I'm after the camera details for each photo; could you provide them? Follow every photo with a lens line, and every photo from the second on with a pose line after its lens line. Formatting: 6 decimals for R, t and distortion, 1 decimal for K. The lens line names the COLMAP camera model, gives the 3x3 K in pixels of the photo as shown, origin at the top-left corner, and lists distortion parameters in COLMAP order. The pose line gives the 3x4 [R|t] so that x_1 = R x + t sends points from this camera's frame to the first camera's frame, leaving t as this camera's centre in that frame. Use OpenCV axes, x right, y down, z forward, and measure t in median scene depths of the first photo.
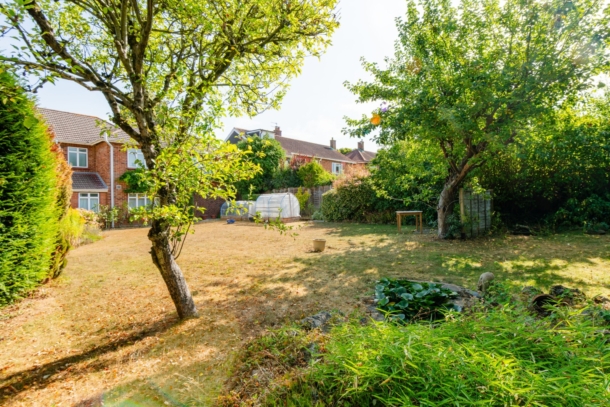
lens RADIAL K [[297.4, 0, 311.7], [0, 297.4, 204.6], [0, 0, 1]] dist [0.005643, 0.000212]
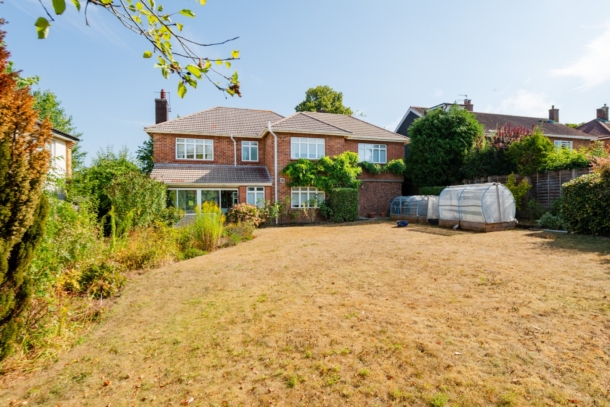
lens RADIAL K [[318.9, 0, 314.8], [0, 318.9, 203.3], [0, 0, 1]] dist [0.009422, -0.001576]
pose [[0.854365, 0.015070, -0.519456, -0.046882], [-0.009261, 0.999862, 0.013775, -0.001946], [0.519592, -0.006958, 0.854386, 0.209268]]
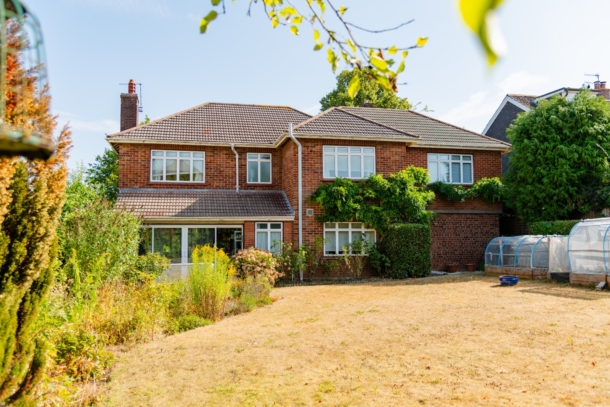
lens RADIAL K [[507.8, 0, 304.8], [0, 507.8, 209.7], [0, 0, 1]] dist [0.000528, -0.018982]
pose [[0.807022, -0.032175, -0.589644, -0.060418], [-0.007508, 0.997875, -0.064727, 0.001576], [0.590474, 0.056663, 0.805065, 0.182662]]
